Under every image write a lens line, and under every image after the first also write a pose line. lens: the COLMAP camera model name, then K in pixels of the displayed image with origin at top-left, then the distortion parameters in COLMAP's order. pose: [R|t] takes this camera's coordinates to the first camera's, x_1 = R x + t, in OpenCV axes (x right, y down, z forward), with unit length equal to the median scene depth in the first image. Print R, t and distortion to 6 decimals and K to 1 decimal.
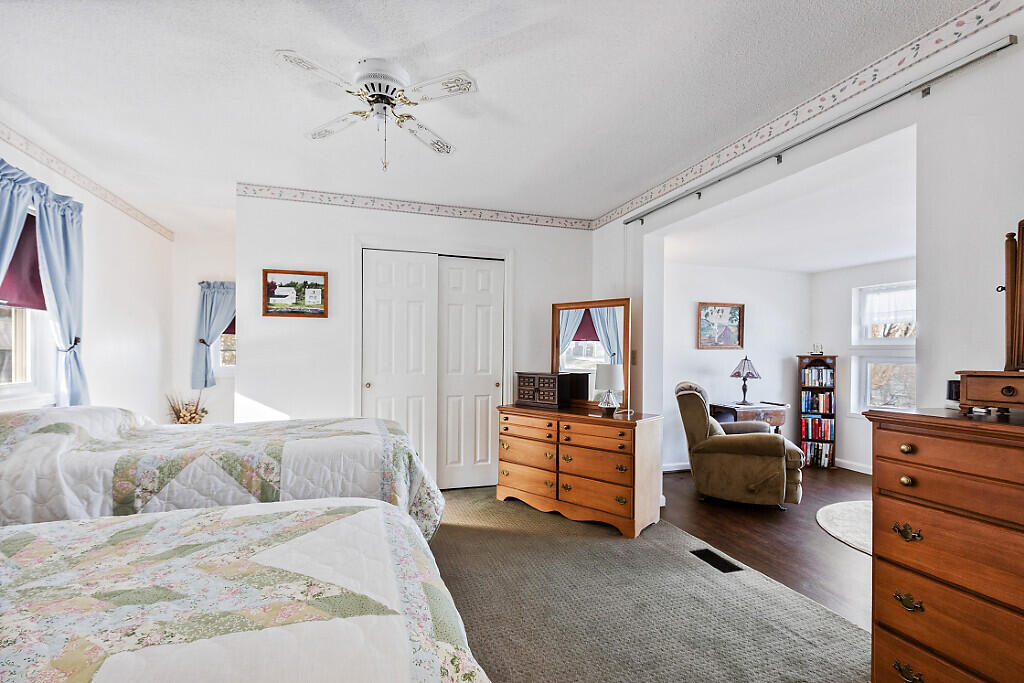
lens RADIAL K [[465.2, 0, 503.1], [0, 465.2, 358.0], [0, 0, 1]] dist [-0.003435, 0.000035]
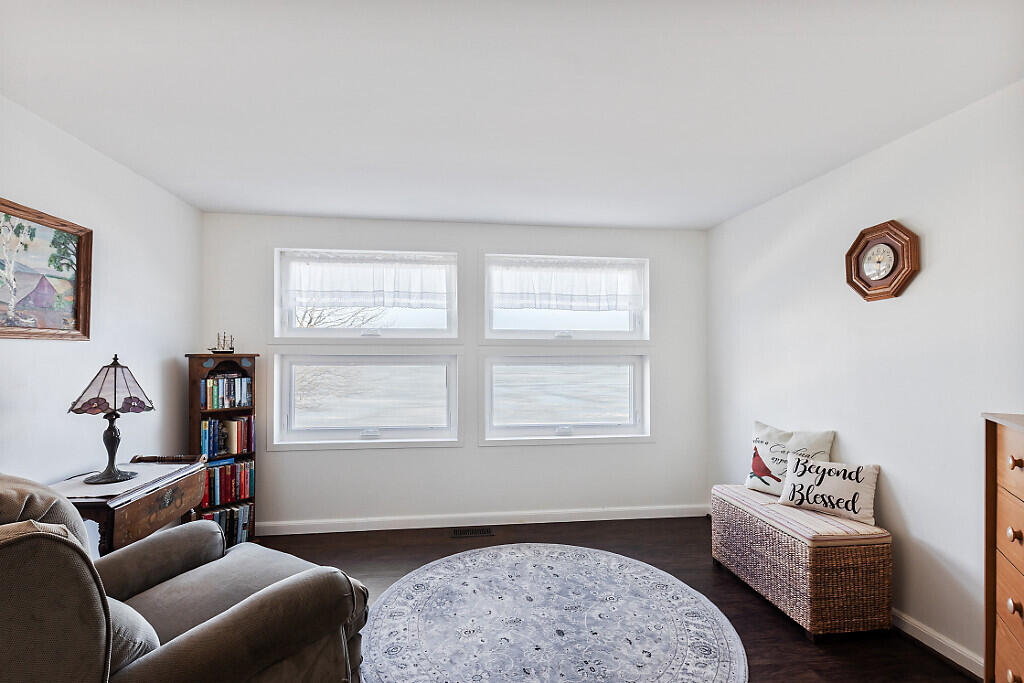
lens RADIAL K [[465.2, 0, 504.6], [0, 465.2, 354.9], [0, 0, 1]] dist [-0.003435, 0.000035]
pose [[0.179632, -0.007348, 0.983706, 0.181175], [0.006035, 0.999962, 0.006367, -0.005951], [-0.983715, 0.004792, 0.179670, 0.568580]]
